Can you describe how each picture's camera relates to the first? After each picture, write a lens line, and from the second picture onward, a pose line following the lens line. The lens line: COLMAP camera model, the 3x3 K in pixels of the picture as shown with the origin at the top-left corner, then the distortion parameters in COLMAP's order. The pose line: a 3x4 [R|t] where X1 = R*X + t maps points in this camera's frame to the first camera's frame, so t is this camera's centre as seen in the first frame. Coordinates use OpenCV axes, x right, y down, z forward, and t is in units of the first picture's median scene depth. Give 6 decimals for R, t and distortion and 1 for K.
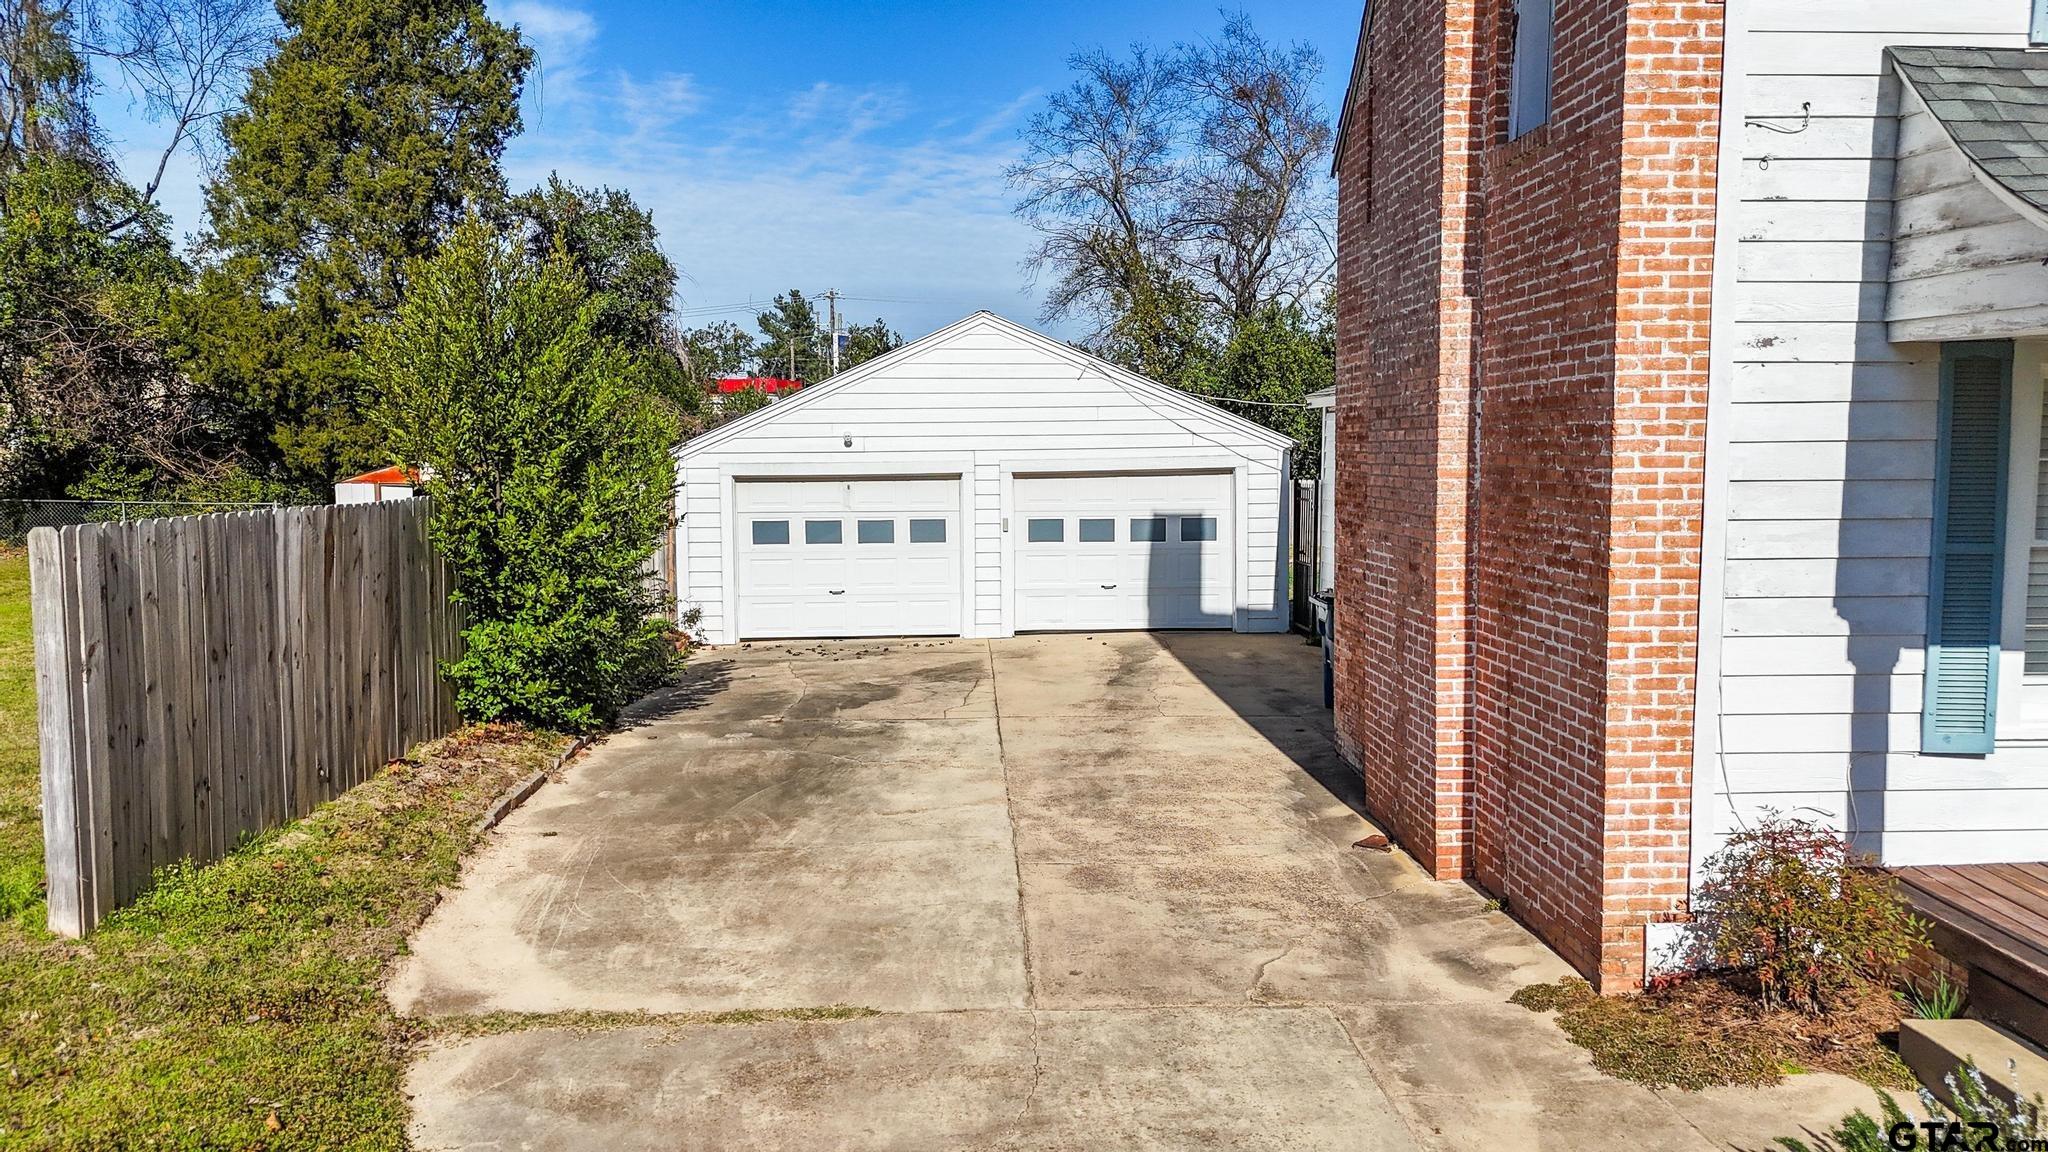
lens RADIAL K [[1510.1, 0, 1044.2], [0, 1510.1, 580.5], [0, 0, 1]] dist [0.071911, -0.053361]
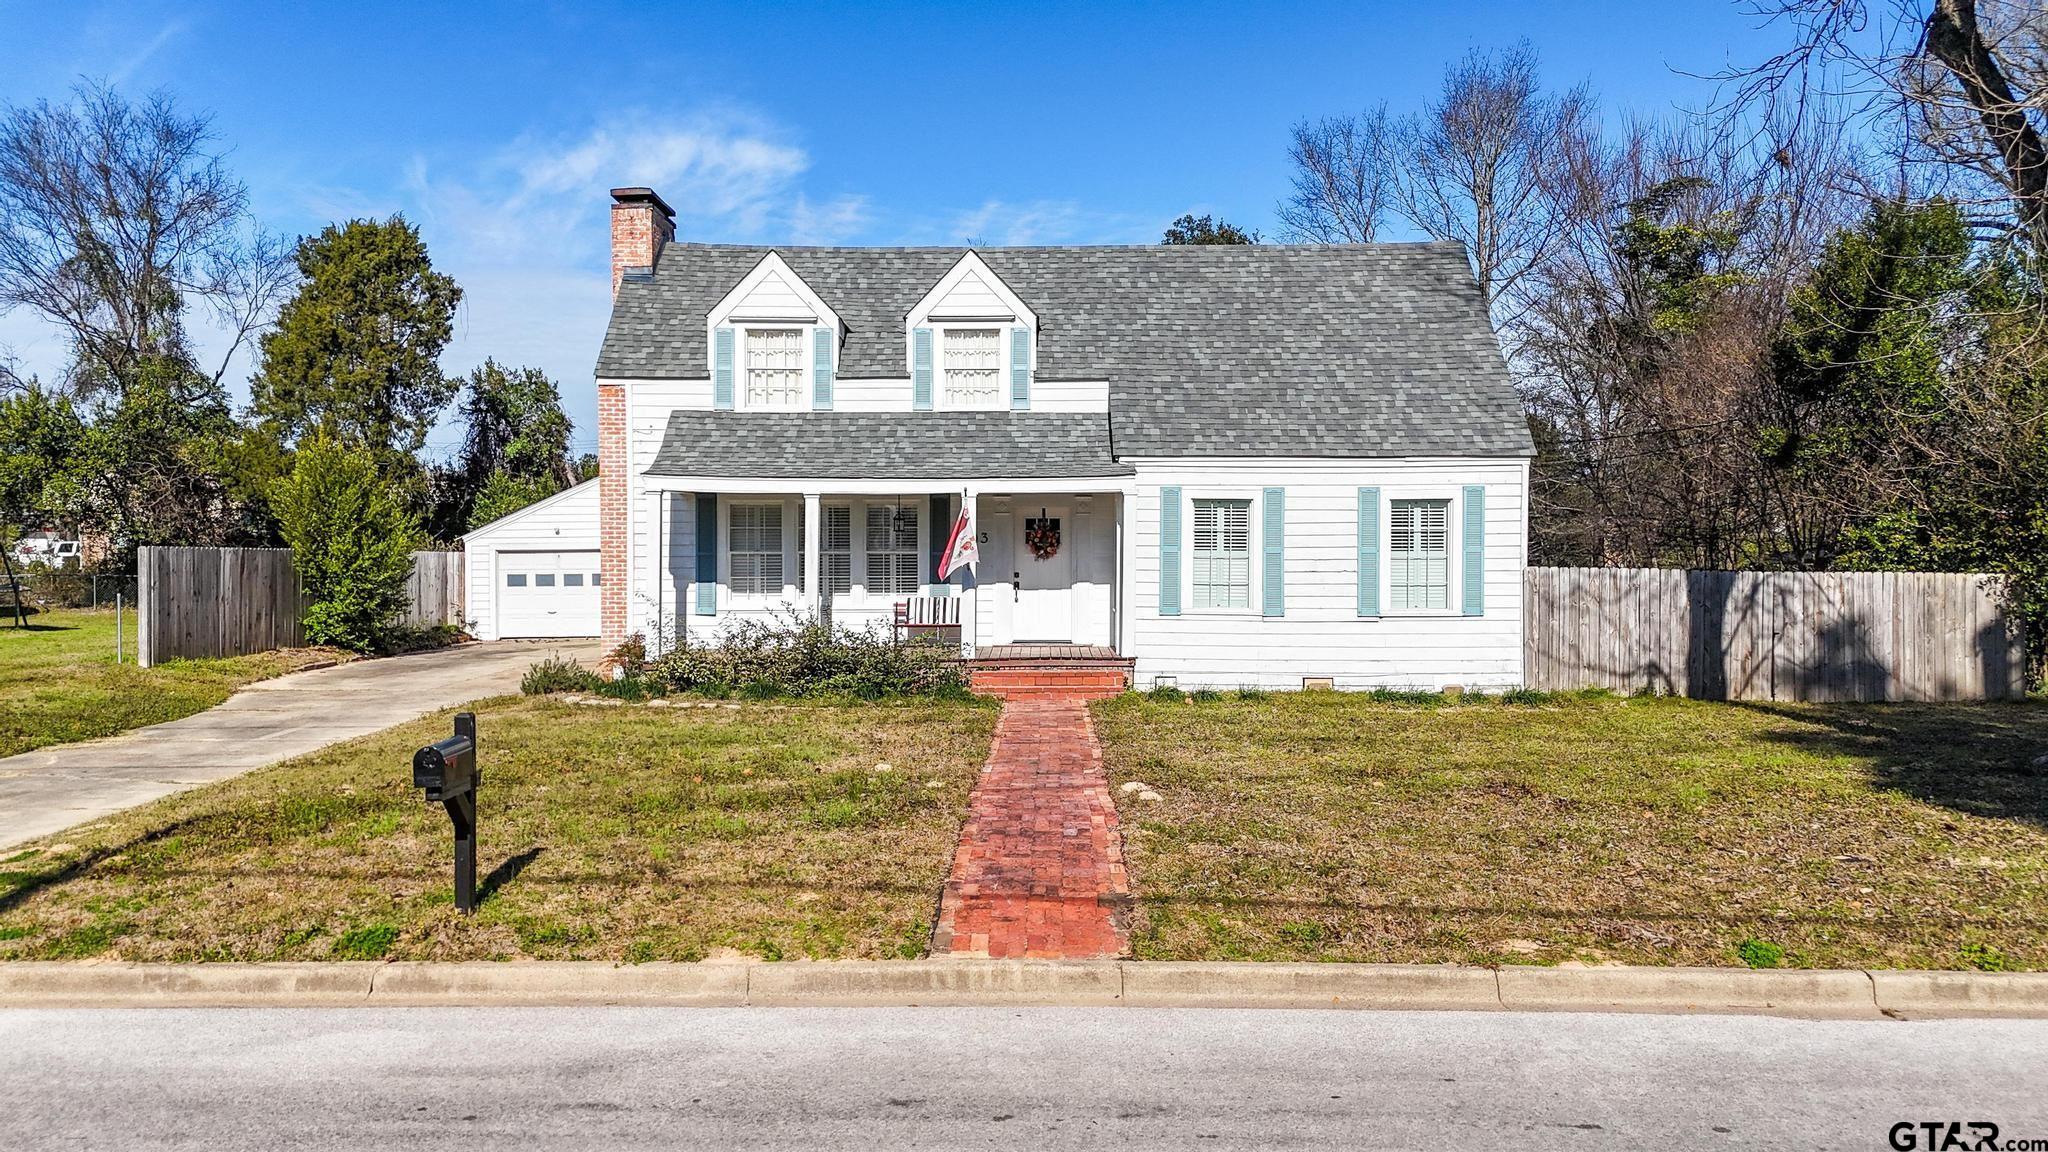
lens RADIAL K [[1510.1, 0, 1044.2], [0, 1510.1, 580.5], [0, 0, 1]] dist [0.071911, -0.053361]
pose [[0.999120, 0.002715, -0.041854, 0.949056], [-0.005807, 0.997246, -0.073935, 0.179488], [0.041538, 0.074113, 0.996384, -1.469700]]
